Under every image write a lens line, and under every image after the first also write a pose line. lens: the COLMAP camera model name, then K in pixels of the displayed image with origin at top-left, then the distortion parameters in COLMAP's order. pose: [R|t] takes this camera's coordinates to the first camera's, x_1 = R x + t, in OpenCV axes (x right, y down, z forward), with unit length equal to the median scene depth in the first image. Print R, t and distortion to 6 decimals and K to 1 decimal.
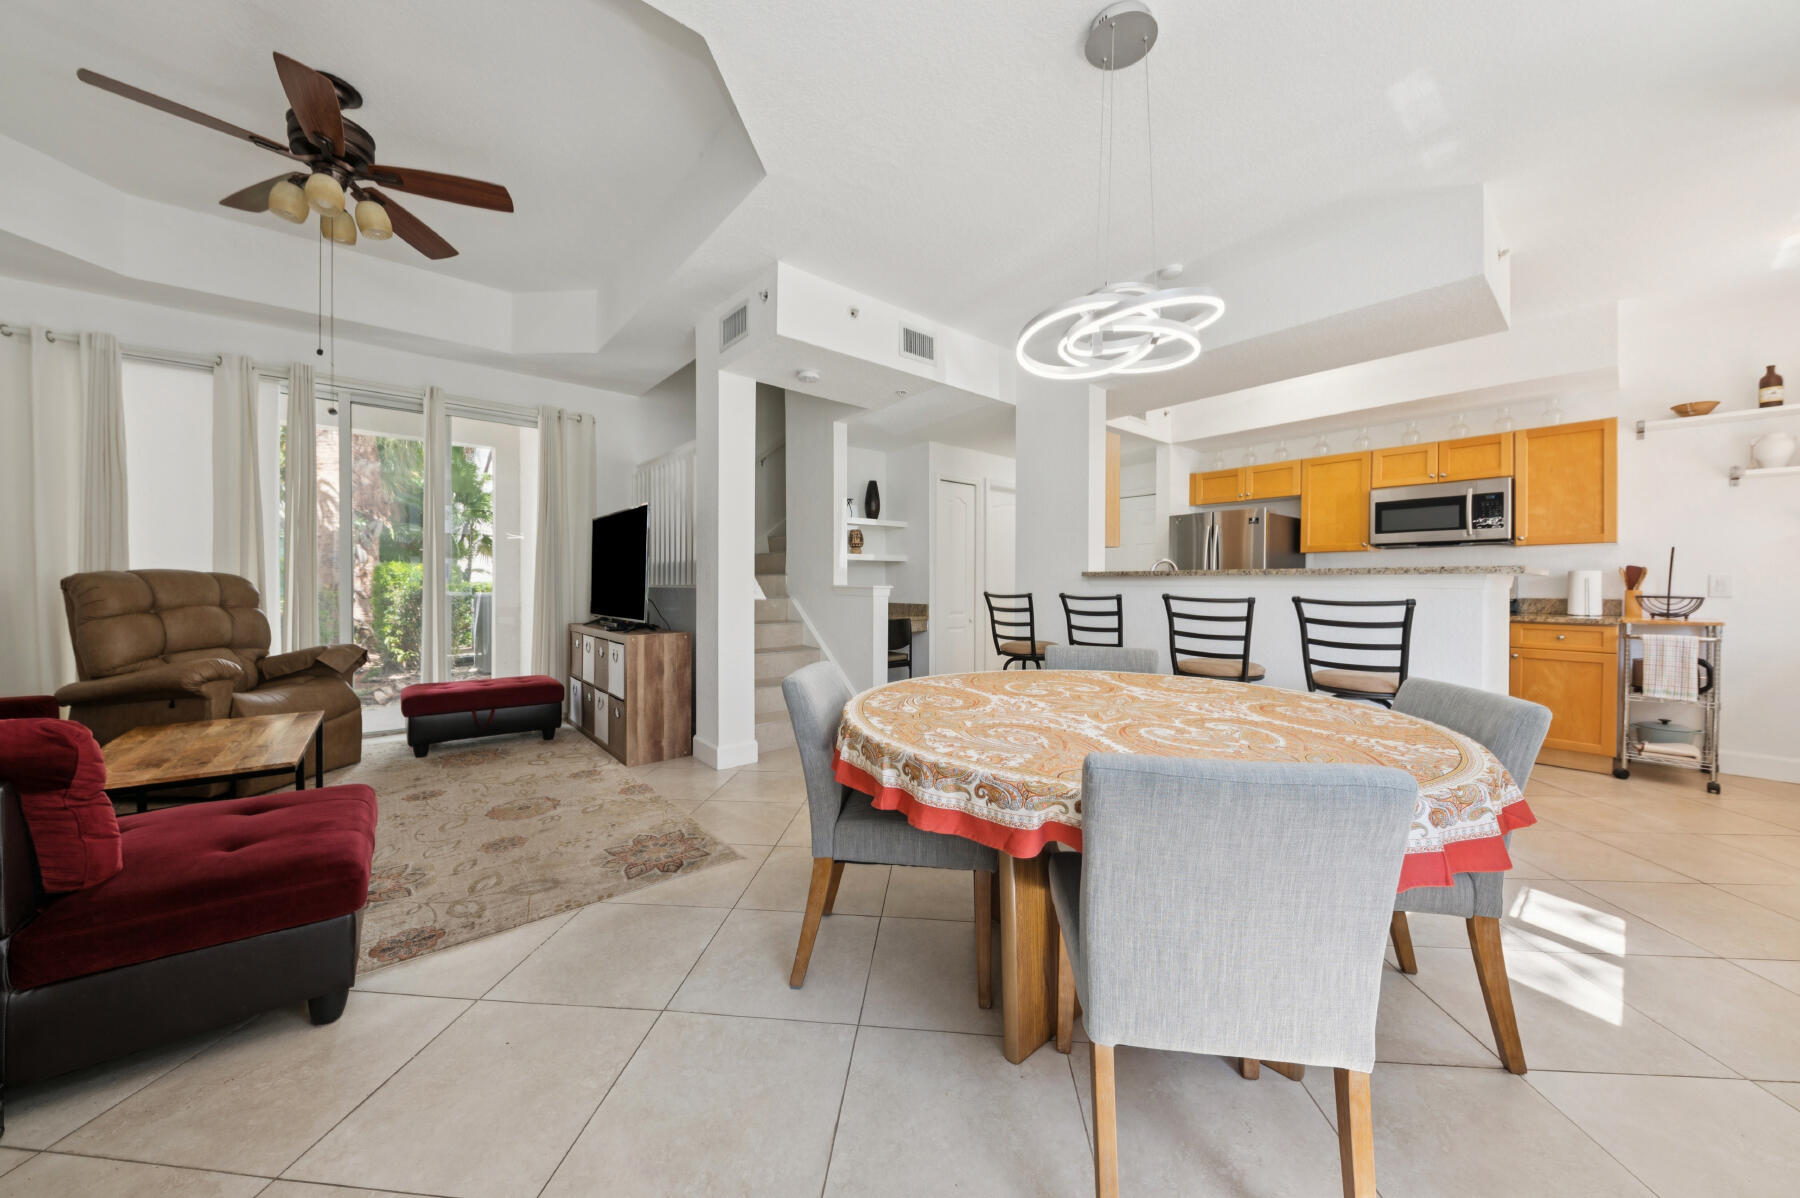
lens RADIAL K [[602.4, 0, 900.0], [0, 602.4, 599.0], [0, 0, 1]] dist [0.000184, 0.000043]
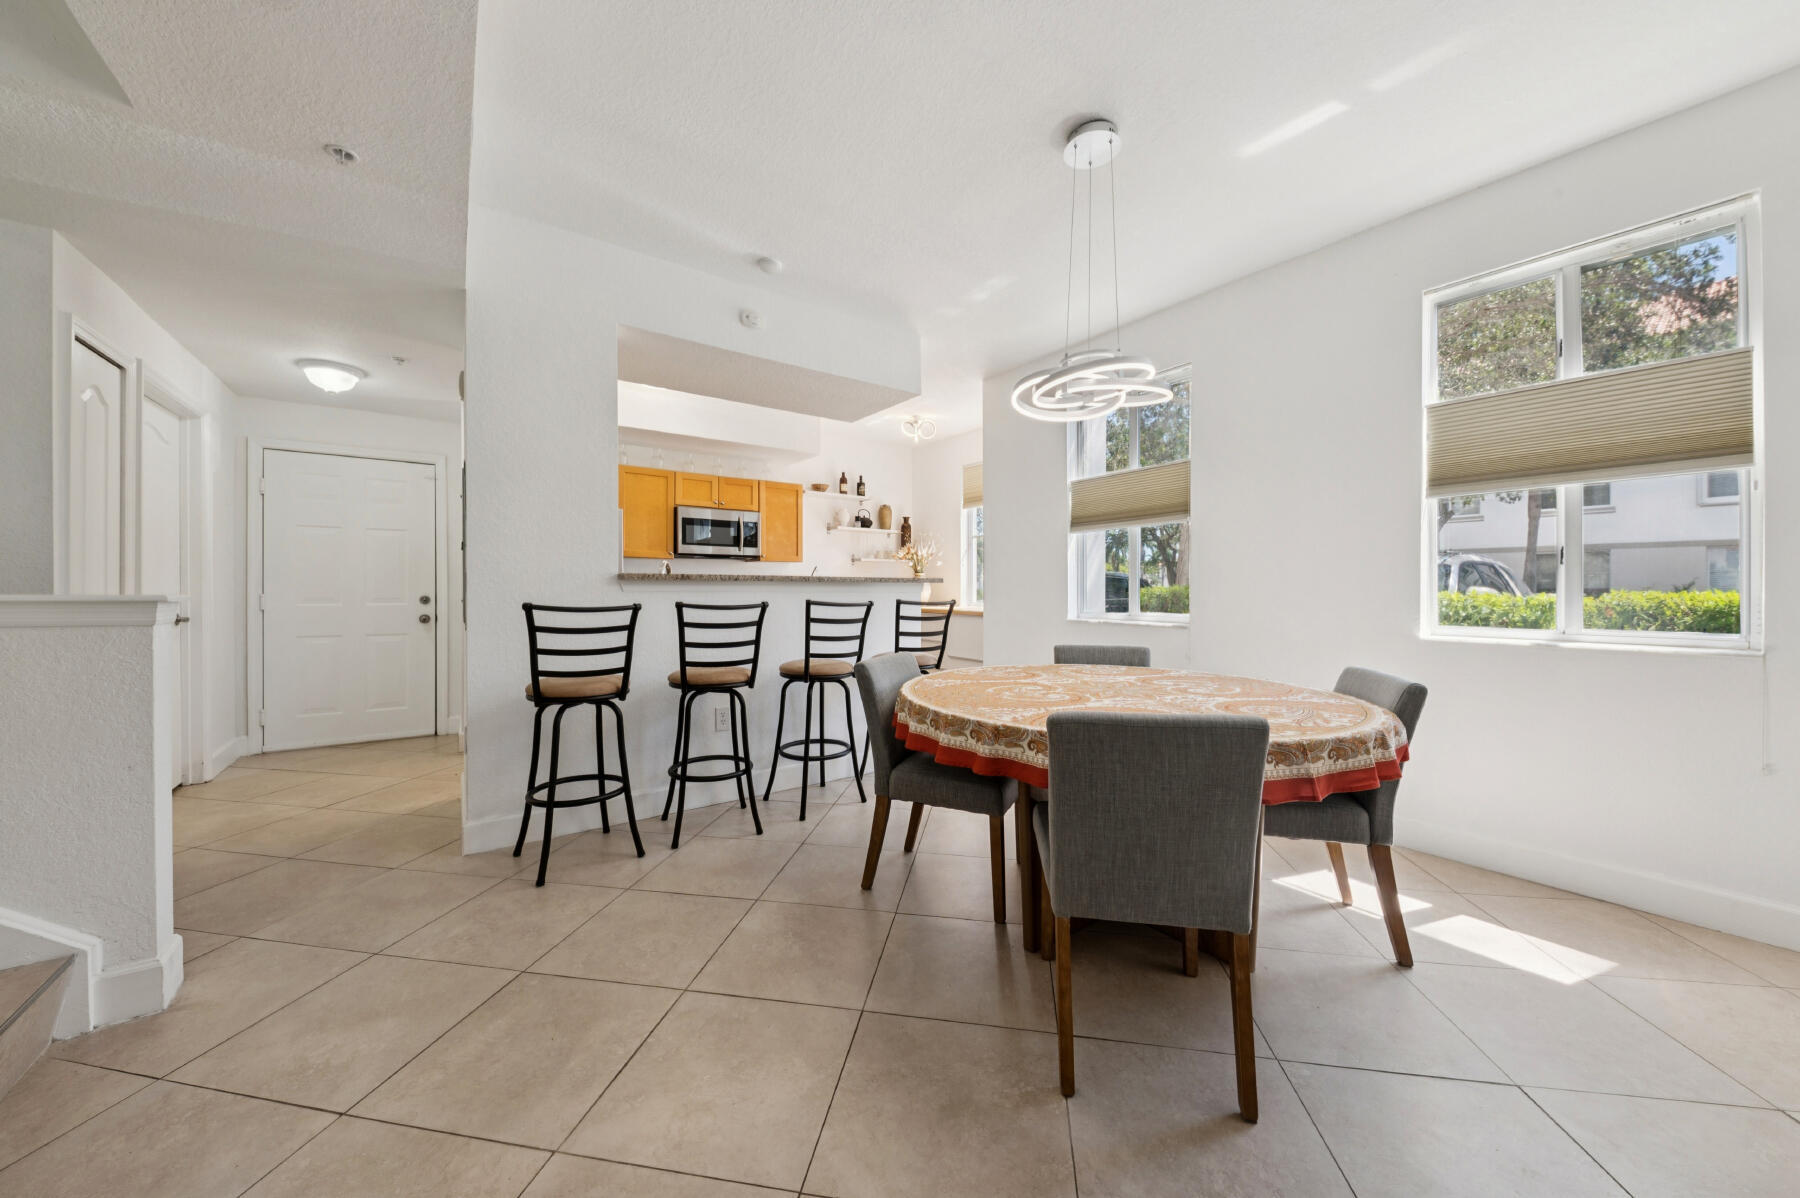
lens RADIAL K [[647.2, 0, 900.0], [0, 647.2, 599.0], [0, 0, 1]] dist [0.000484, 0.000006]
pose [[0.072756, -0.010070, 0.997299, -0.420167], [0.022060, 0.999721, 0.008485, -0.010901], [-0.997106, 0.021383, 0.072958, 0.569274]]
